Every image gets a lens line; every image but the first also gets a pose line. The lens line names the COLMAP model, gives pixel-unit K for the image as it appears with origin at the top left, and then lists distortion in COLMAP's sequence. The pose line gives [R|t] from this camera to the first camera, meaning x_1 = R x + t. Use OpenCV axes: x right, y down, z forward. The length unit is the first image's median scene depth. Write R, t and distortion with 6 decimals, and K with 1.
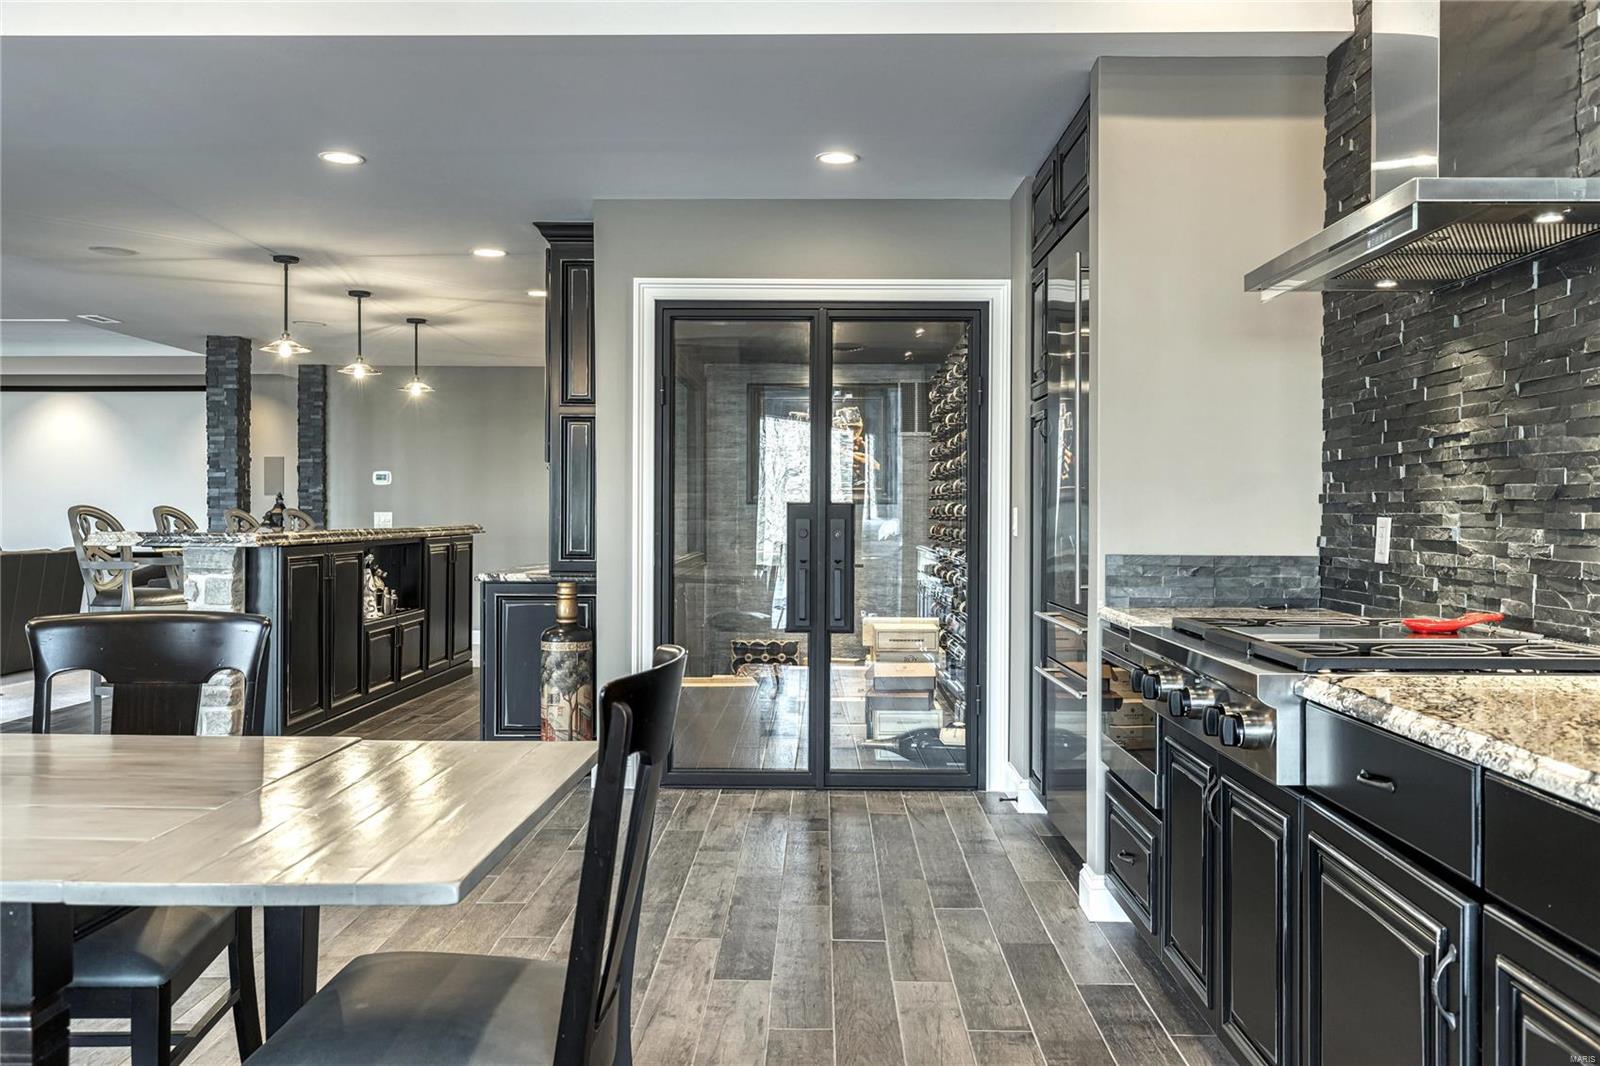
lens RADIAL K [[1293.6, 0, 800.9], [0, 1293.6, 523.8], [0, 0, 1]] dist [0.006404, 0.001179]
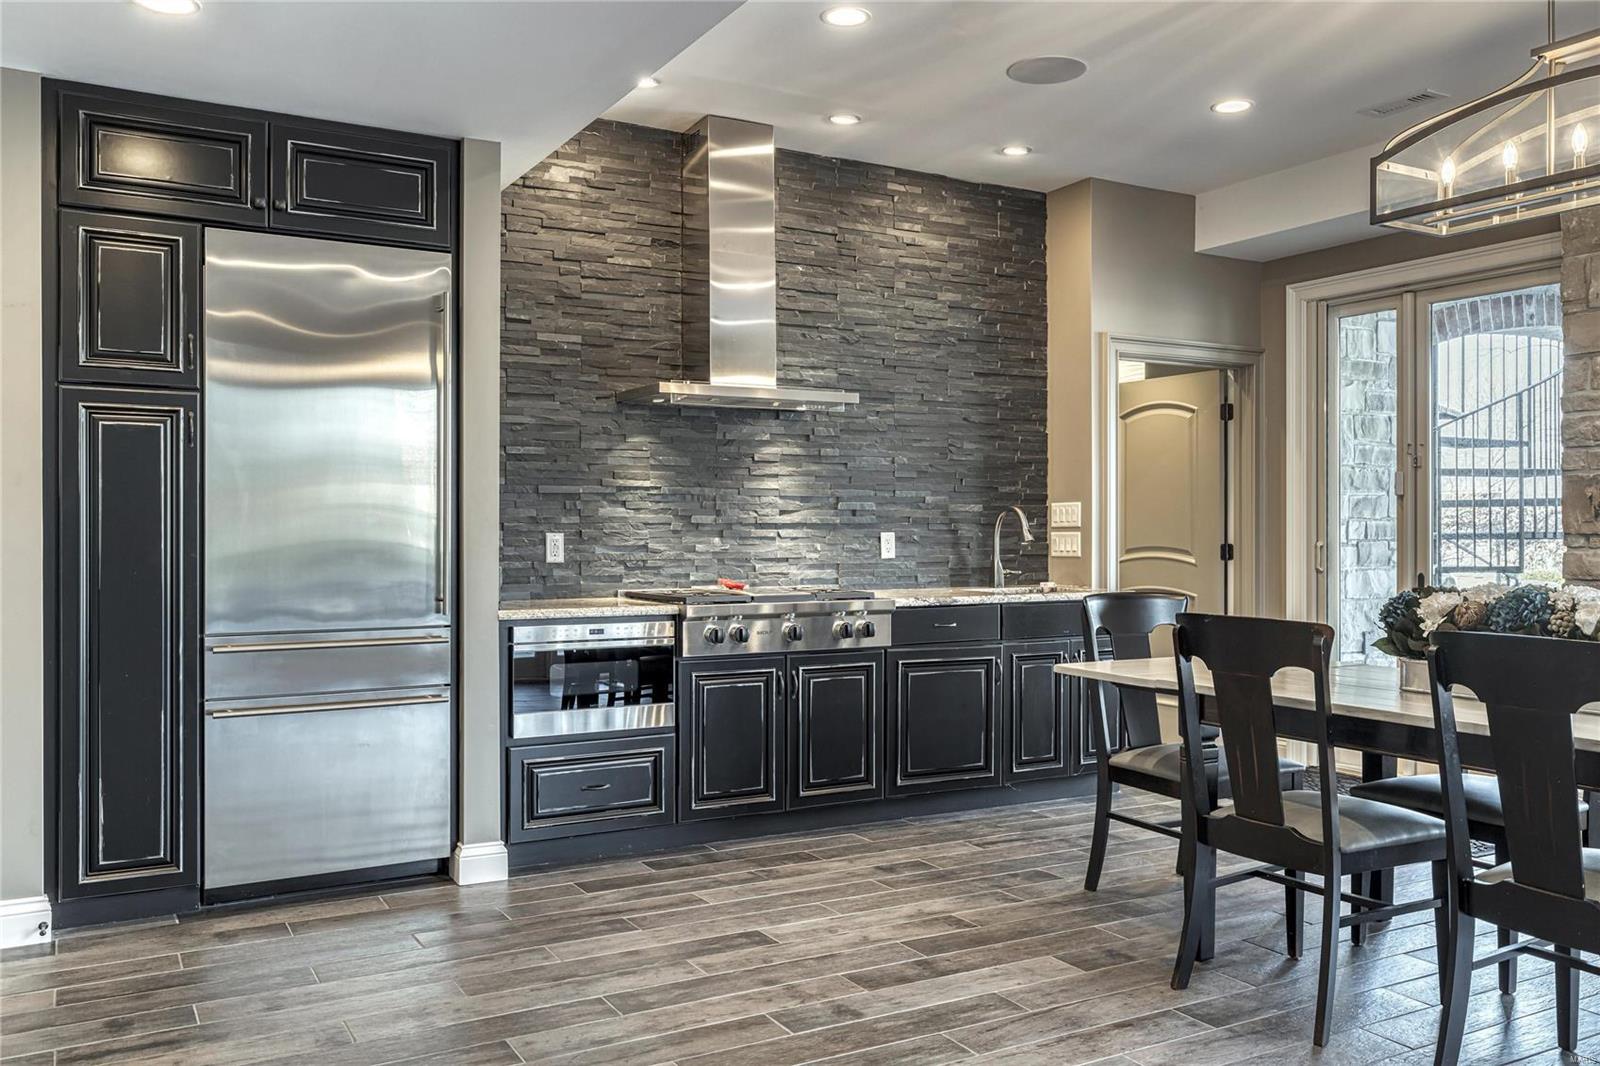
lens RADIAL K [[1293.6, 0, 799.7], [0, 1293.6, 525.9], [0, 0, 1]] dist [0.006404, 0.001179]
pose [[-0.502667, -0.006217, 0.864458, -1.053049], [0.005037, 0.999936, 0.010120, -0.028073], [-0.864465, 0.009441, -0.502604, 1.542288]]
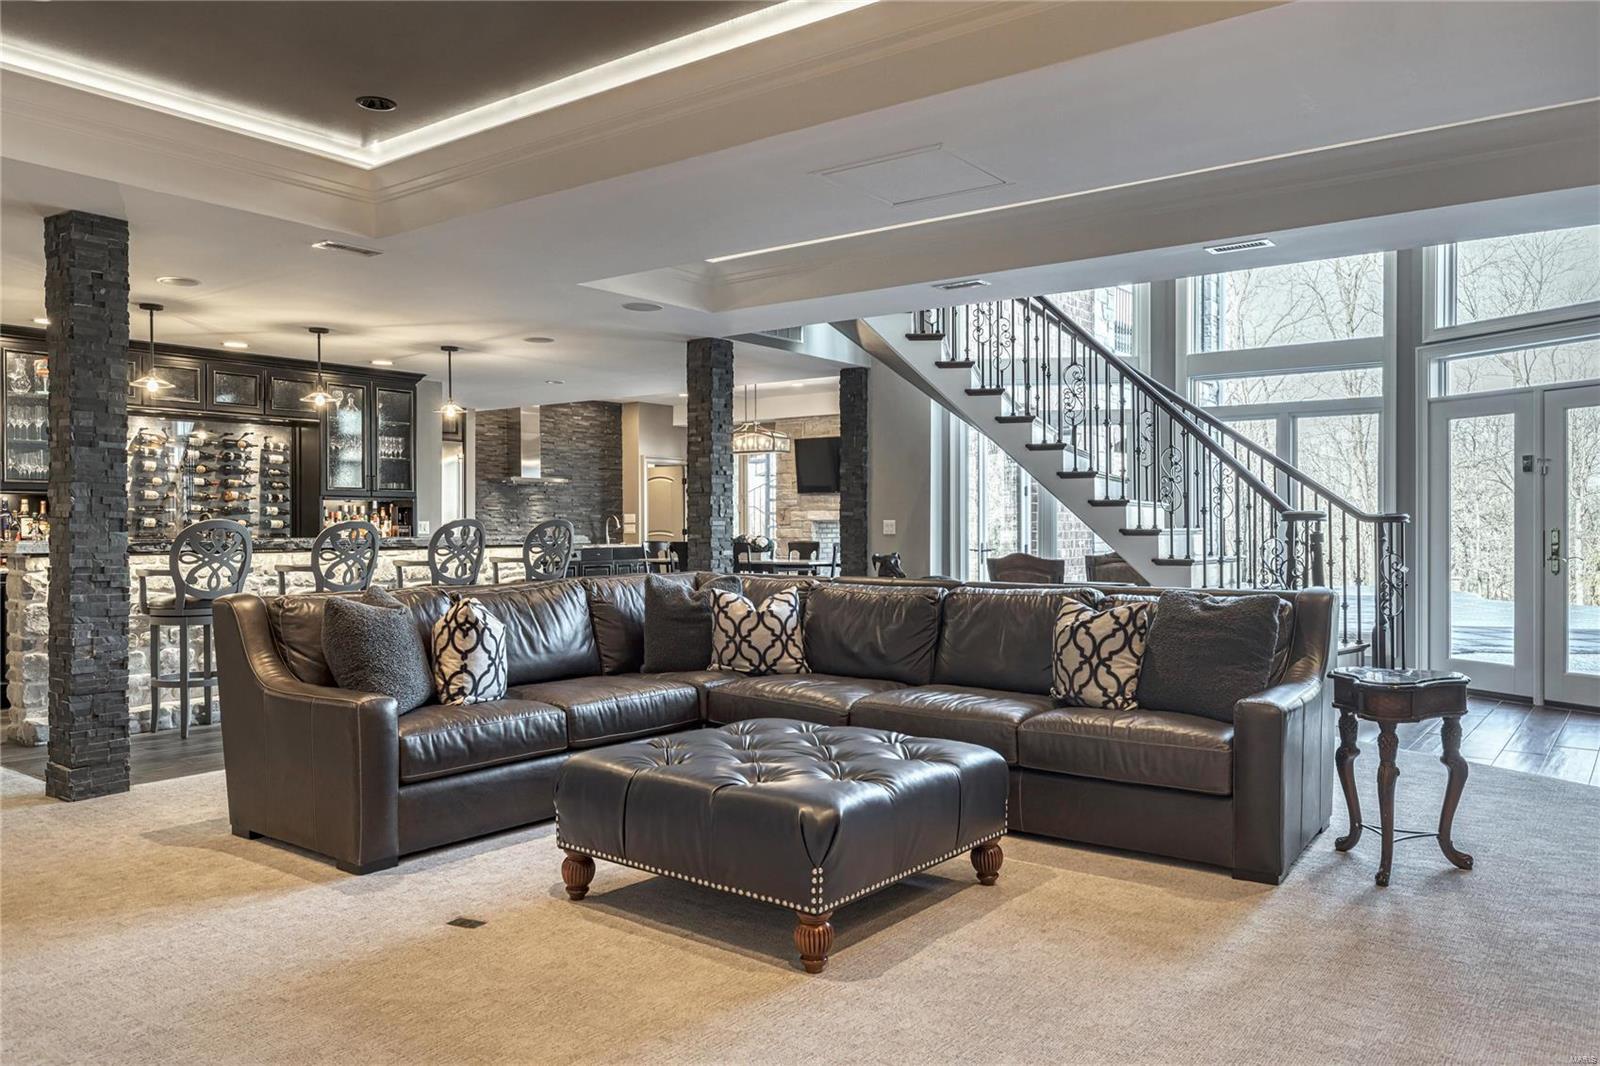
lens RADIAL K [[1160.8, 0, 799.9], [0, 1160.8, 530.9], [0, 0, 1]] dist [-0.001088, -0.000031]
pose [[-0.801316, -0.002678, 0.598236, -3.084096], [0.007146, 0.999876, 0.014047, -0.034662], [-0.598199, 0.015531, -0.801197, 3.719760]]
